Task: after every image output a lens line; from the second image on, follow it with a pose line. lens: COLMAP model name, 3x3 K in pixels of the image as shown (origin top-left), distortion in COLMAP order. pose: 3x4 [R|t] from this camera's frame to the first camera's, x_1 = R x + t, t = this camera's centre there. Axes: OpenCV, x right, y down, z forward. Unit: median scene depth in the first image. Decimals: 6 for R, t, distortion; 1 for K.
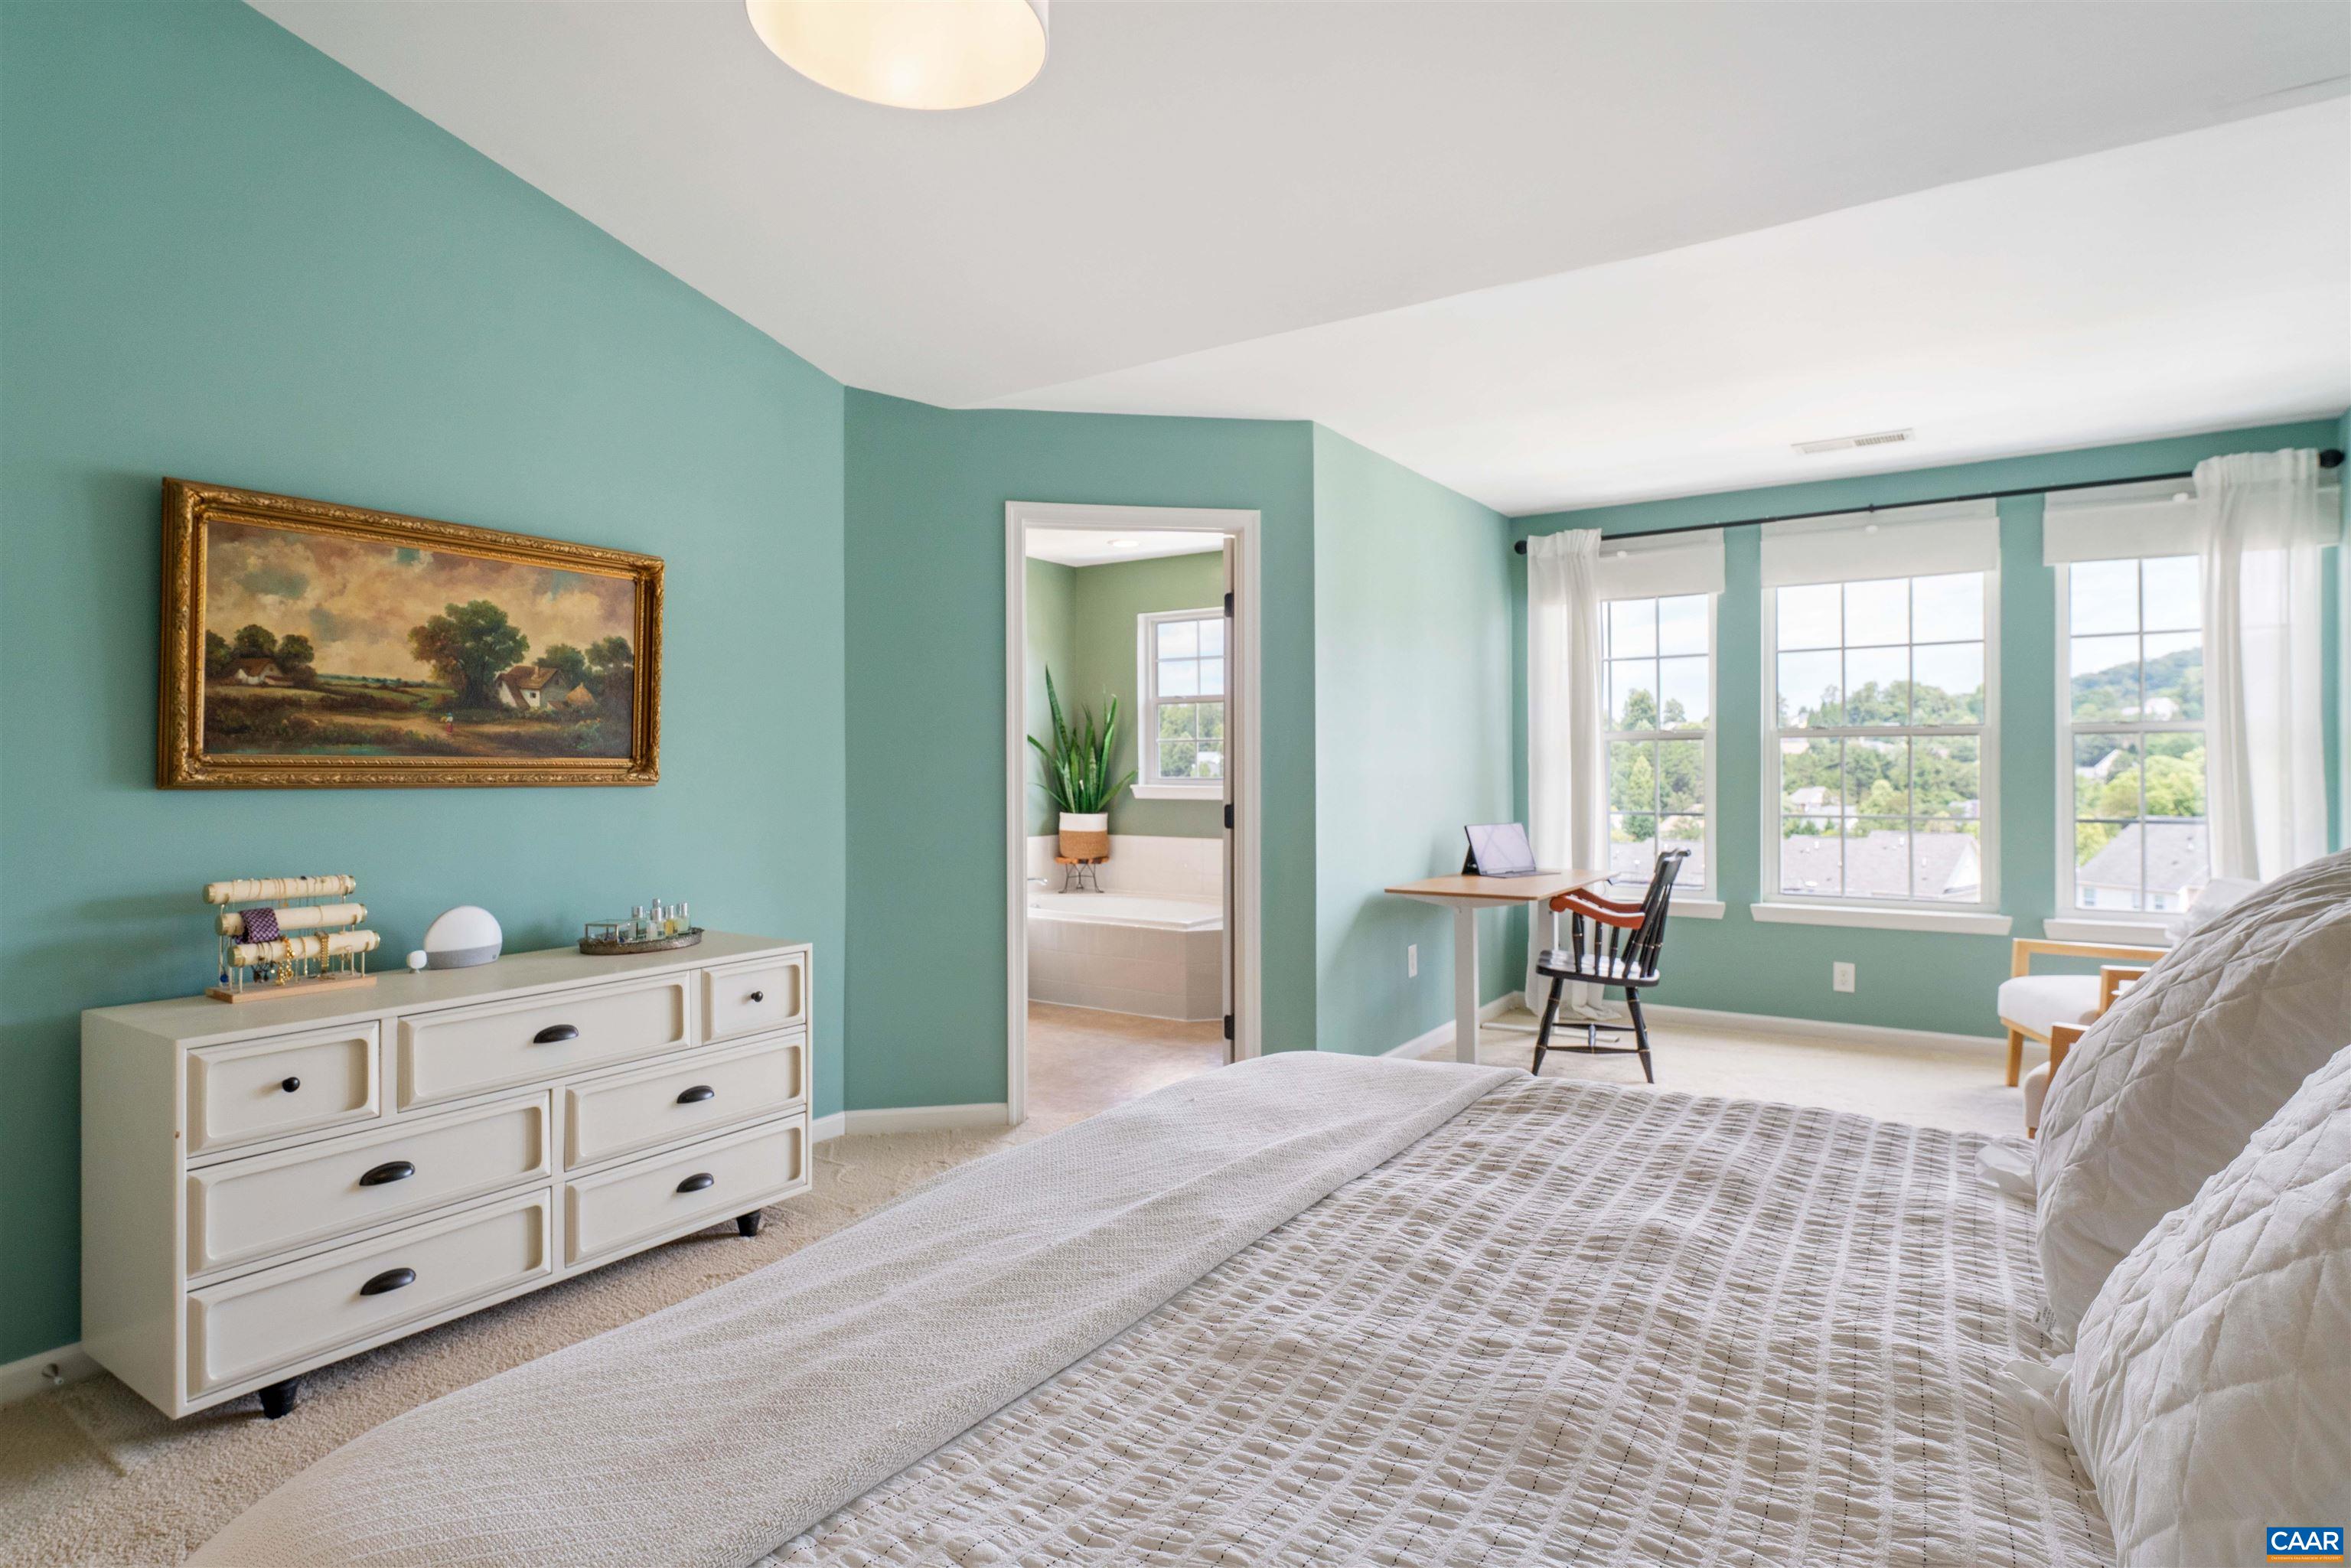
lens RADIAL K [[1270.0, 0, 1173.0], [0, 1270.0, 765.7], [0, 0, 1]] dist [0.004365, 0.002991]
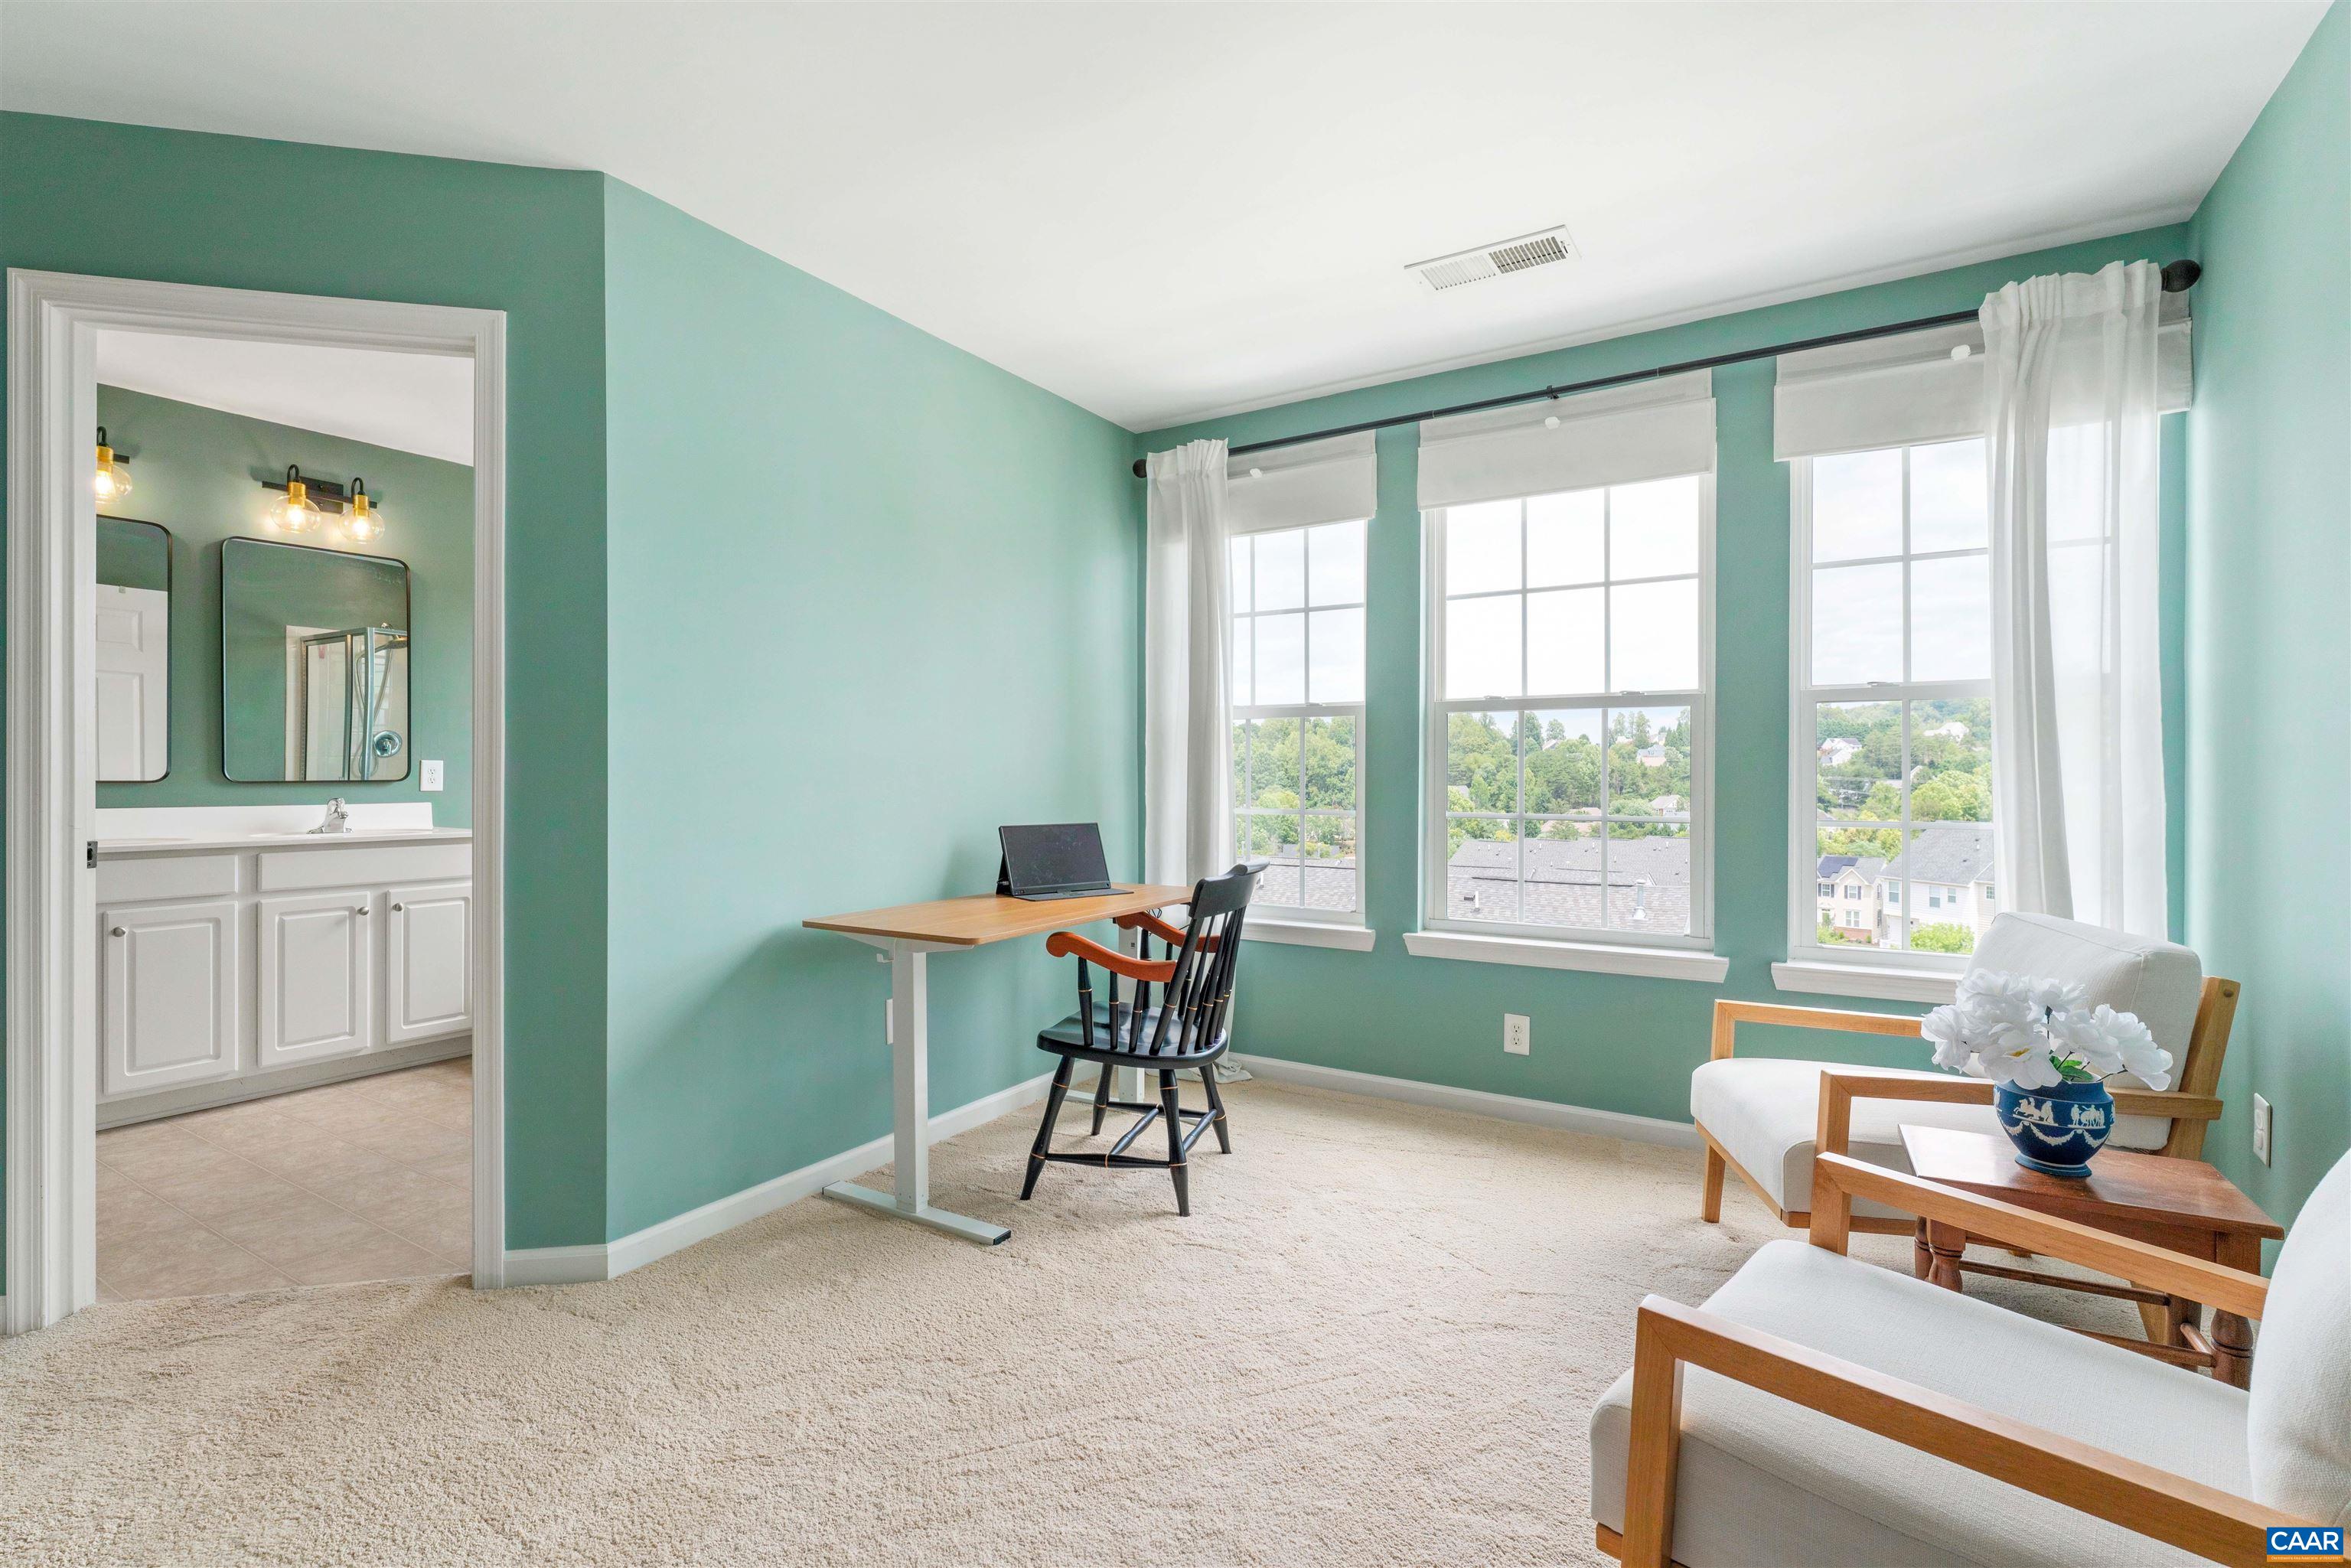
lens RADIAL K [[1084.1, 0, 1174.4], [0, 1084.1, 777.3], [0, 0, 1]] dist [-0.000842, 0.001555]
pose [[0.999341, 0.006220, 0.035772, 0.295529], [-0.006321, 0.999976, 0.002693, 0.016087], [-0.035754, -0.002917, 0.999356, 0.366867]]
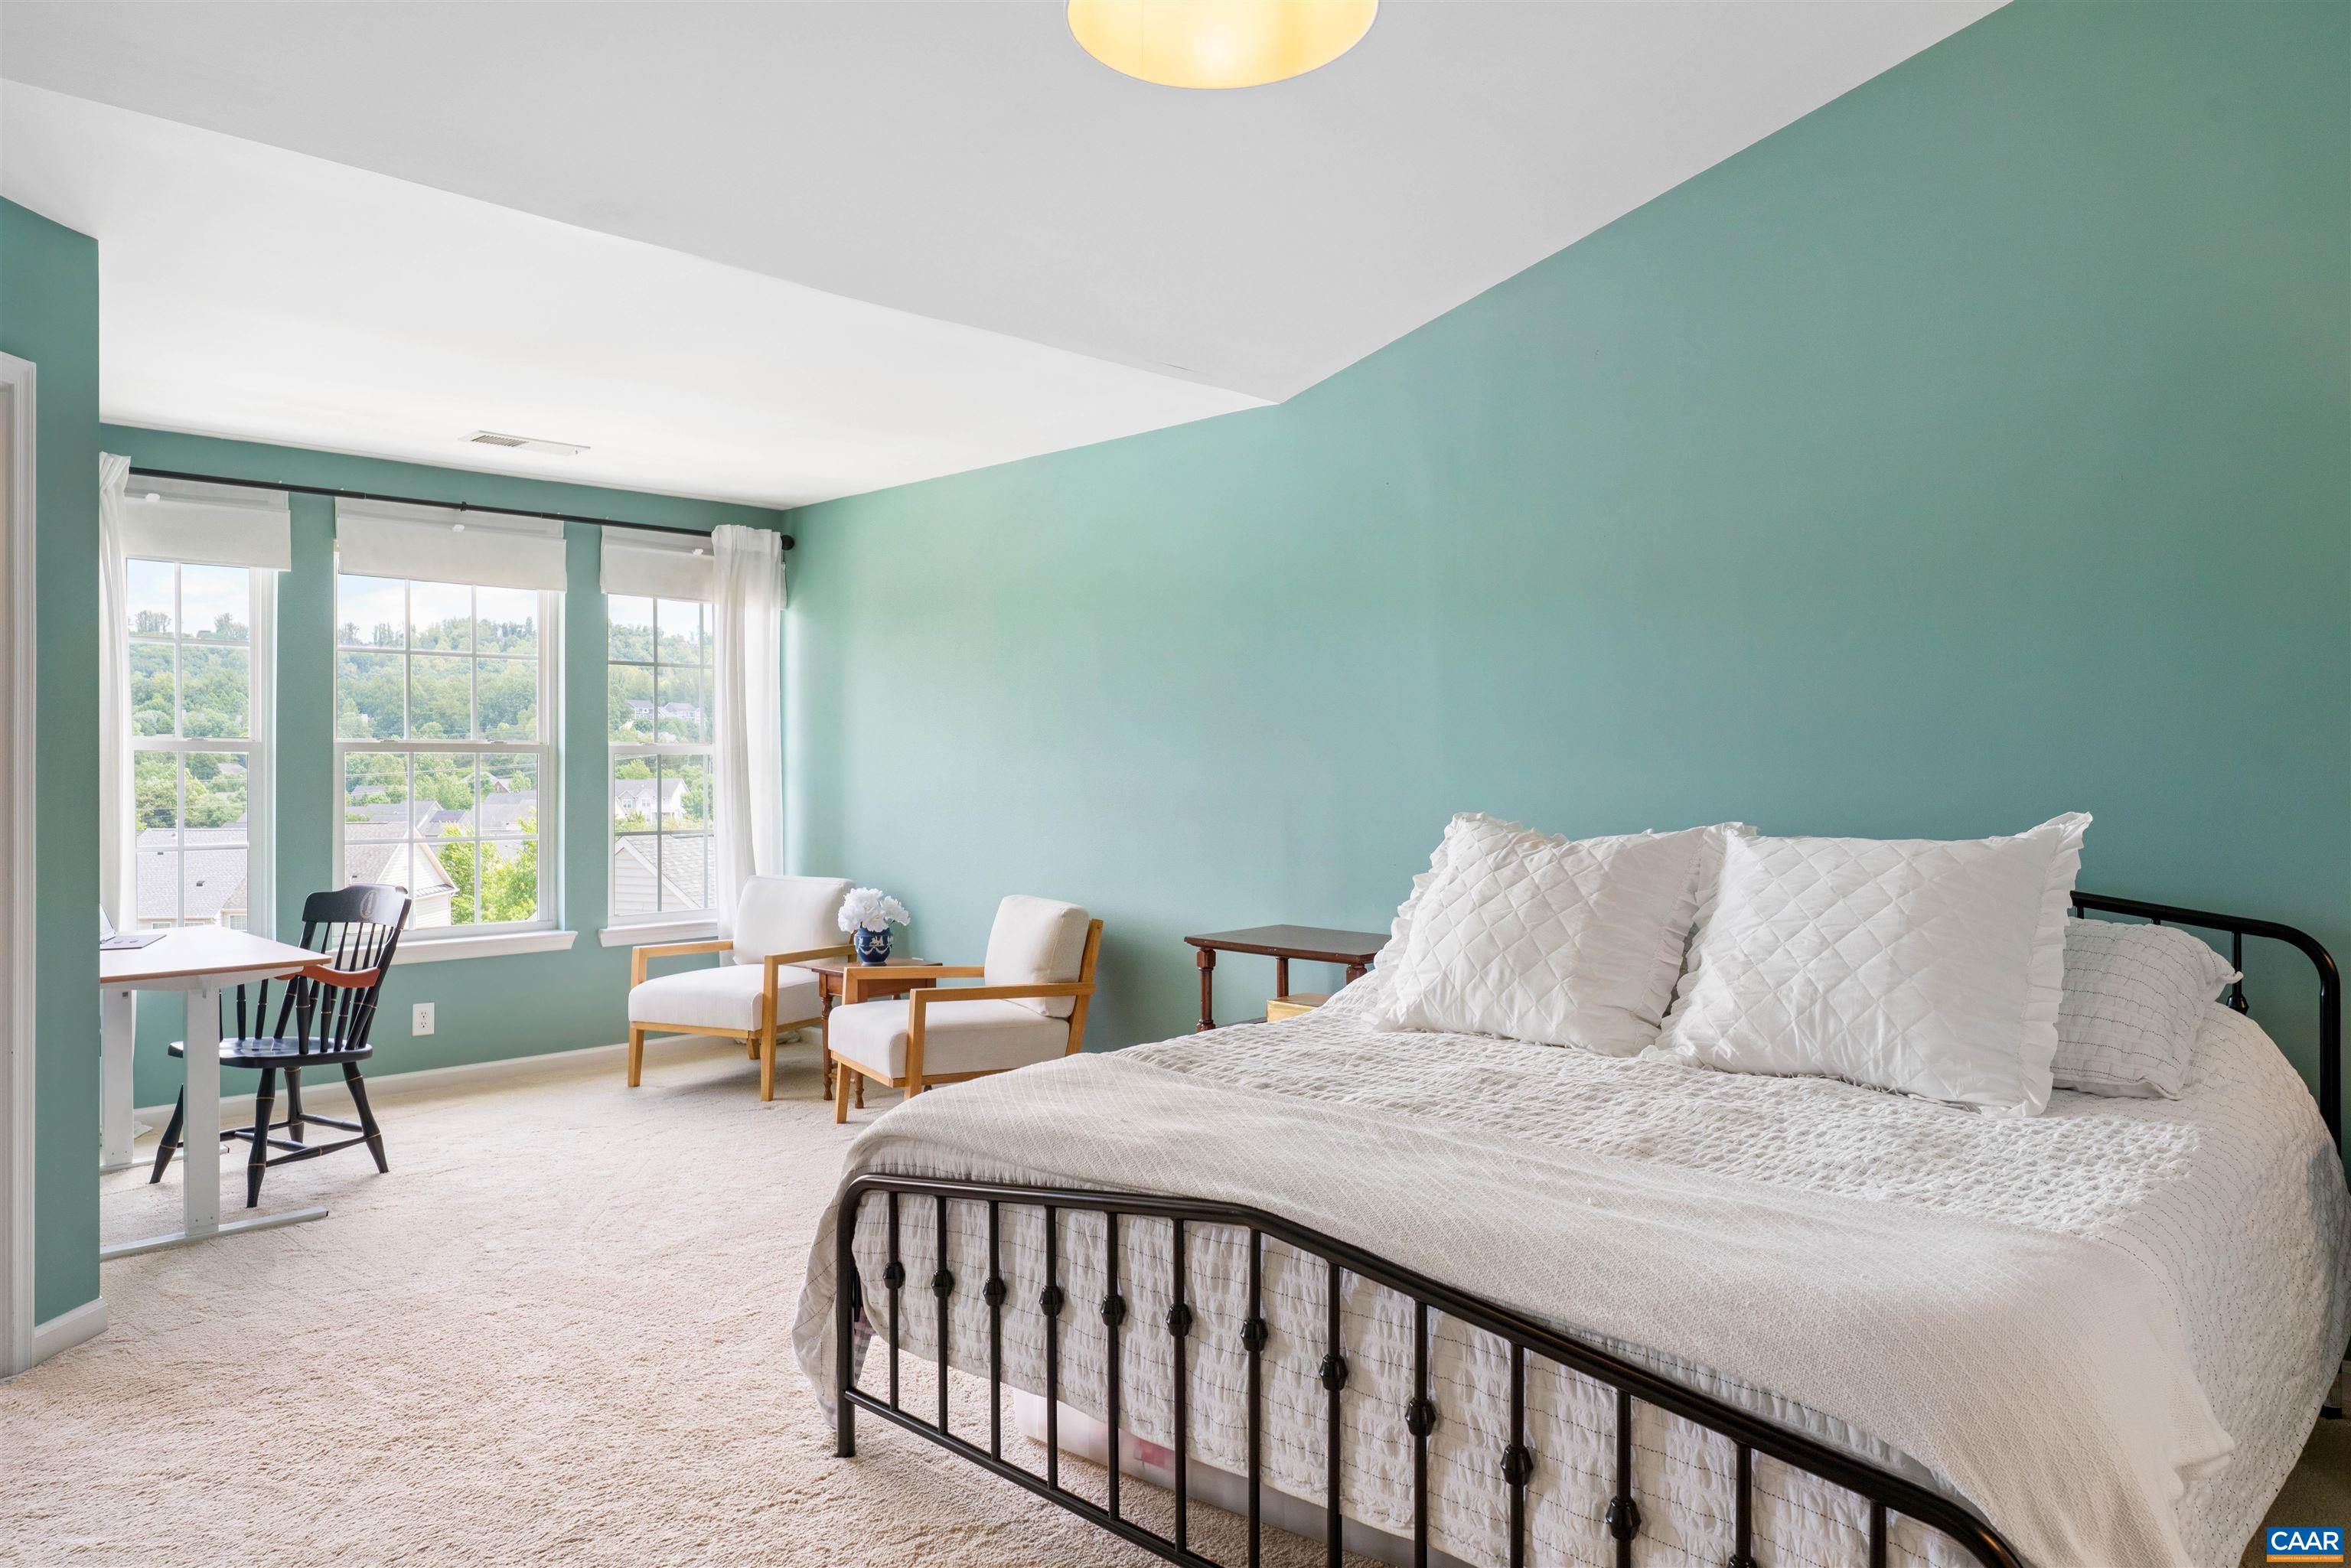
lens RADIAL K [[1531.8, 0, 1166.3], [0, 1531.8, 772.4], [0, 0, 1]] dist [-0.010237, -0.000992]
pose [[0.194076, 0.004733, 0.980975, -0.417159], [0.000219, 0.999988, -0.004868, -0.002772], [-0.980986, 0.001160, 0.194073, 0.266059]]
